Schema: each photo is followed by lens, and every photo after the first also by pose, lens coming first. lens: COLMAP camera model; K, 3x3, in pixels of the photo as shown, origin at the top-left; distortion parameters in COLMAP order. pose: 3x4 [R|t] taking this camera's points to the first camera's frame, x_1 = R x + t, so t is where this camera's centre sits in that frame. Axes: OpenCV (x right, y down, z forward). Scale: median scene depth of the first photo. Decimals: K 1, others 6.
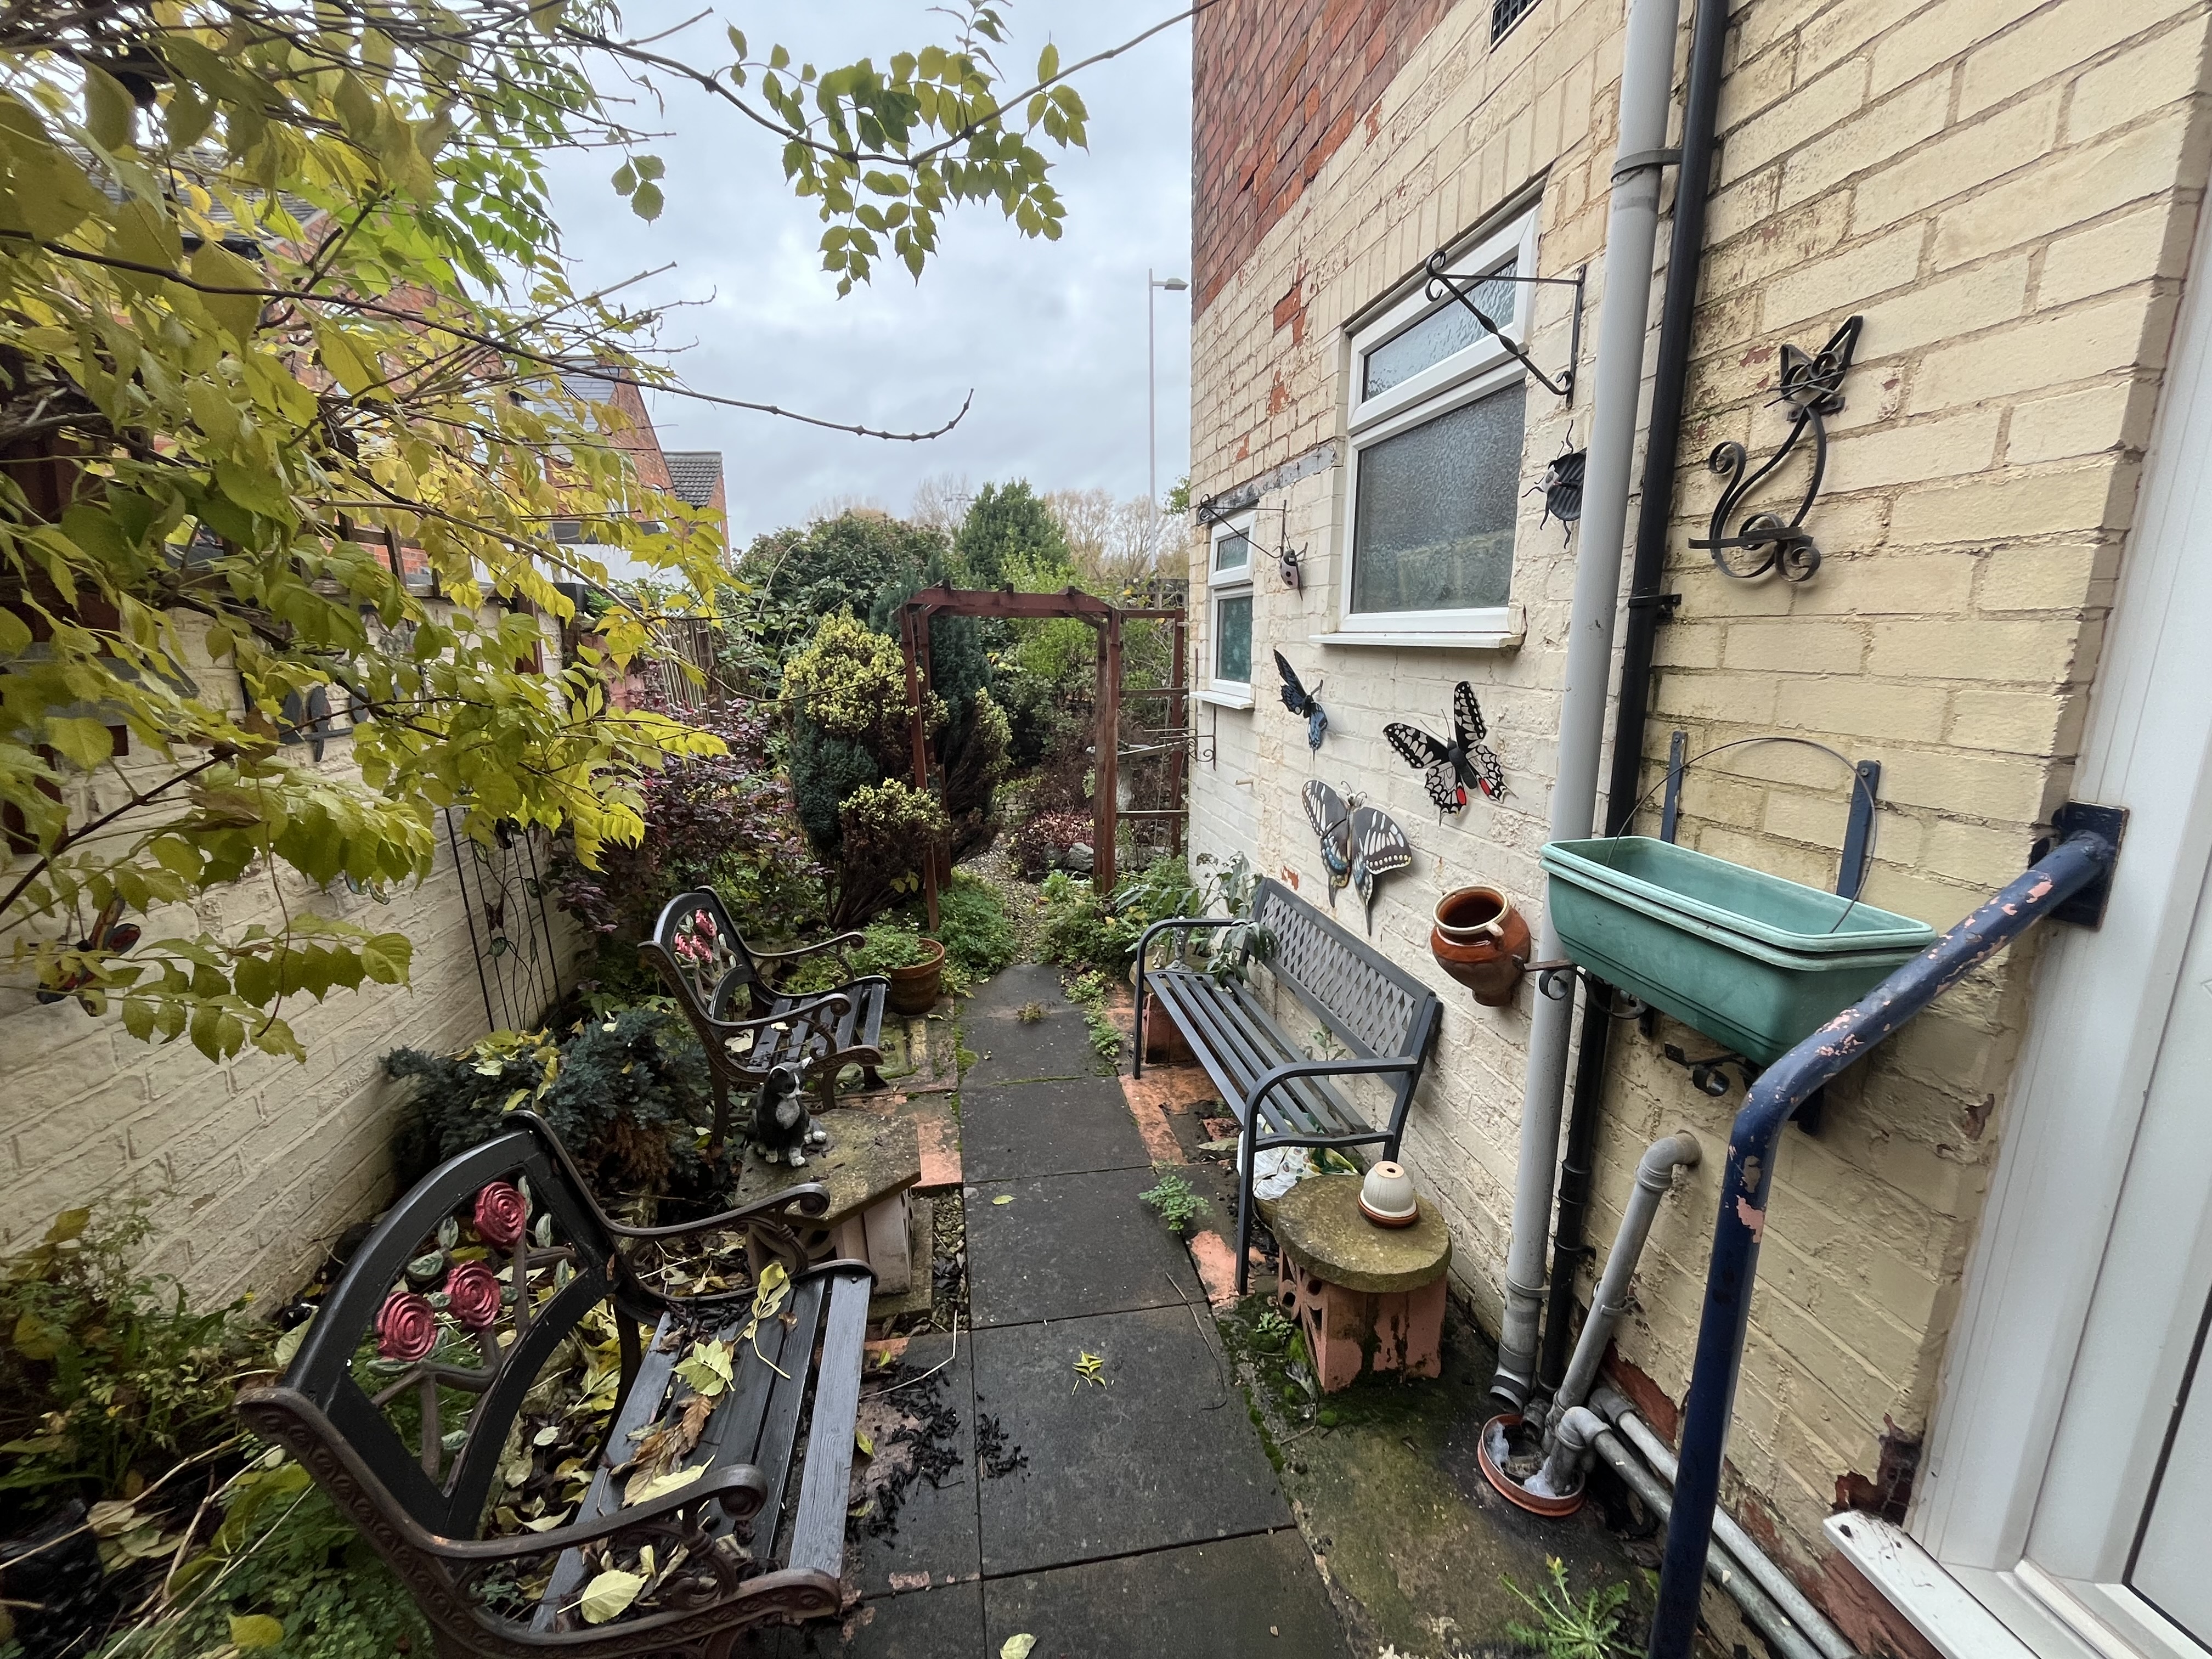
lens RADIAL K [[893.7, 0, 1102.4], [0, 893.7, 836.4], [0, 0, 1]] dist [-0.002447, -0.000749]
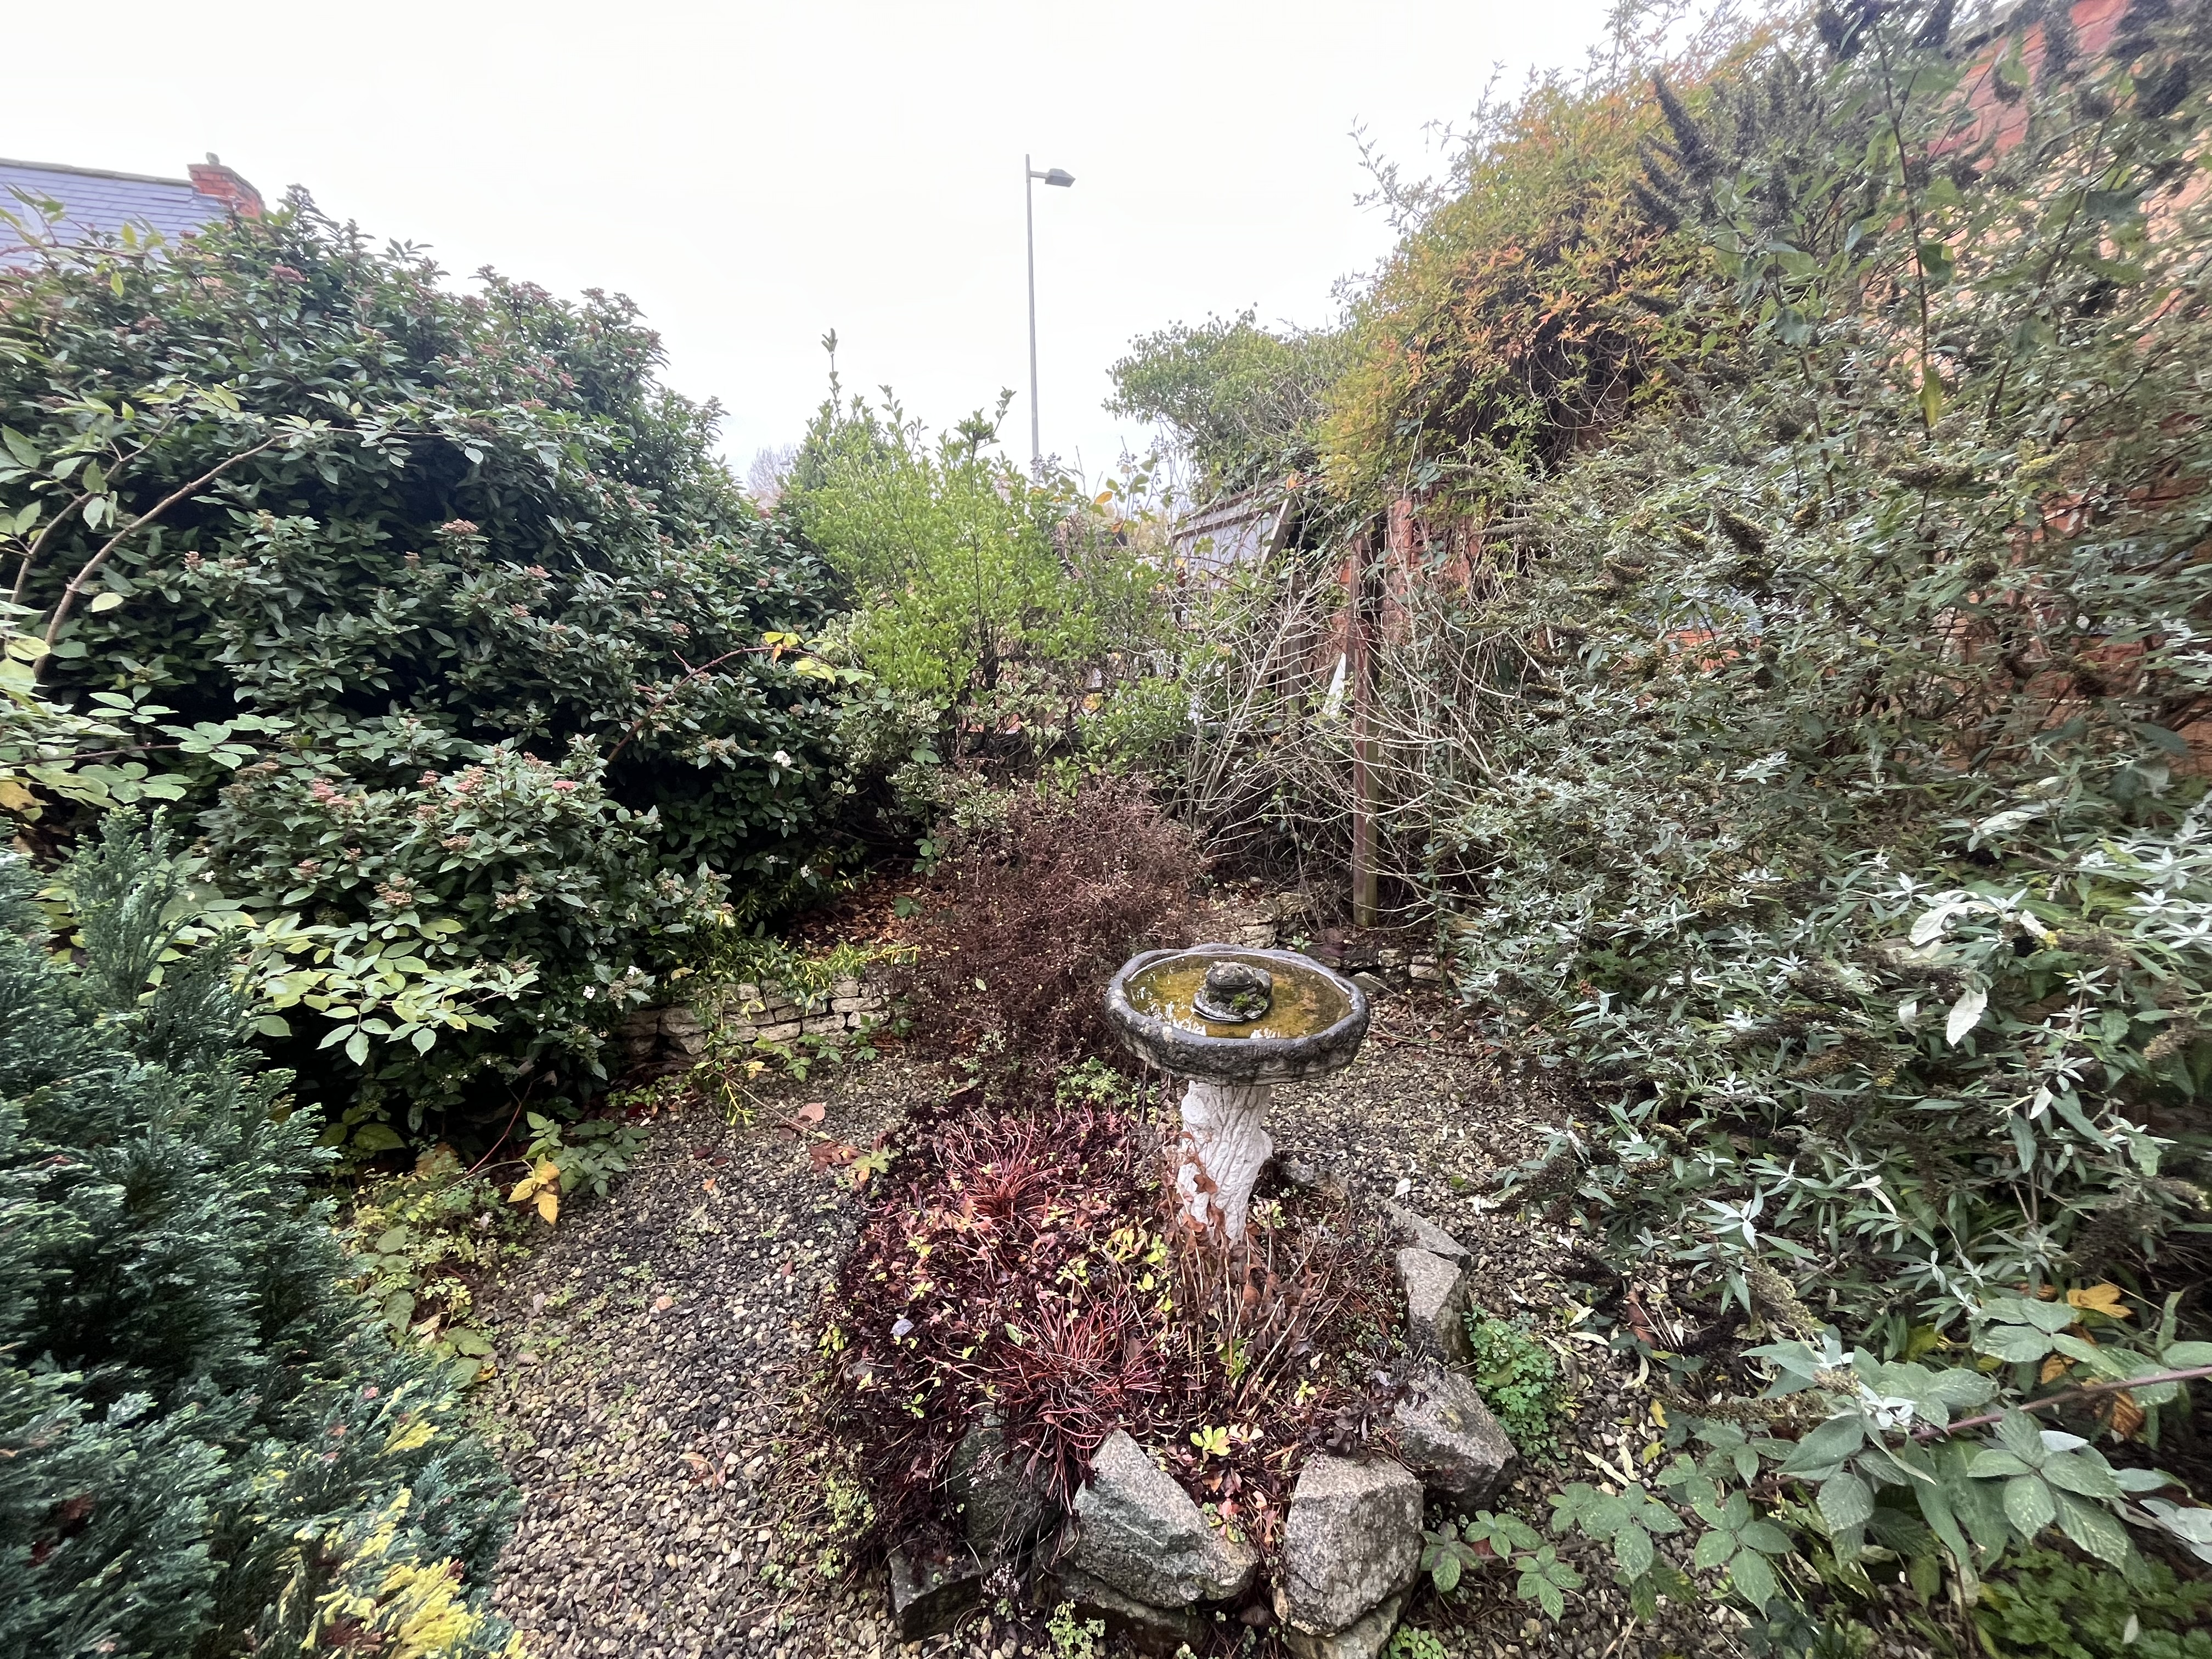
lens RADIAL K [[893.7, 0, 1107.4], [0, 893.7, 831.3], [0, 0, 1]] dist [-0.002447, -0.000749]
pose [[0.987325, -0.026767, 0.156436, -0.045814], [0.025585, 0.999627, 0.009563, -0.117355], [-0.156634, -0.005439, 0.987642, 0.583095]]
